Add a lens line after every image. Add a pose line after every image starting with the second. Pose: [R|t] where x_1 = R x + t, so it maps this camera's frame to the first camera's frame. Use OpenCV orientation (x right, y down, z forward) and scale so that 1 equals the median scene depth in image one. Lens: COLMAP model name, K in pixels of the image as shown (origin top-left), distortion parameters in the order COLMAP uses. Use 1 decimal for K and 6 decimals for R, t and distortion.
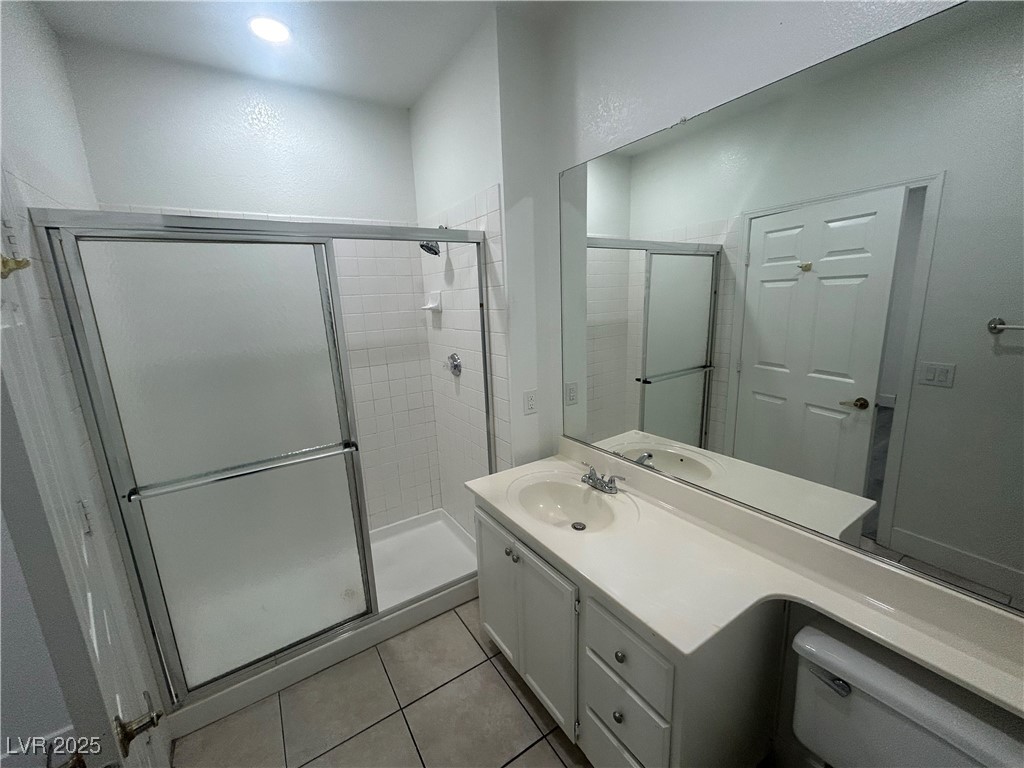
lens RADIAL K [[419.1, 0, 510.8], [0, 419.1, 385.5], [0, 0, 1]] dist [-0.001585, 0.000735]
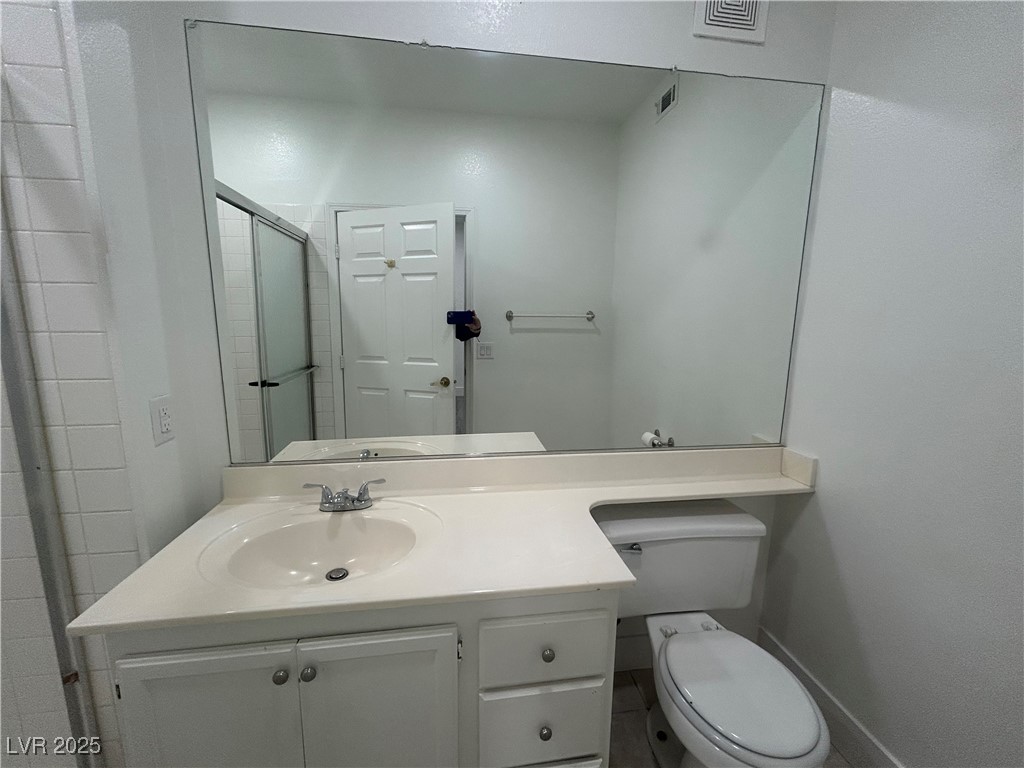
lens RADIAL K [[419.1, 0, 510.8], [0, 419.1, 385.5], [0, 0, 1]] dist [-0.001585, 0.000735]
pose [[0.422542, -0.107086, 0.899995, -0.238731], [0.171988, 0.984427, 0.036385, 0.052296], [-0.889876, 0.139414, 0.434379, 0.352691]]
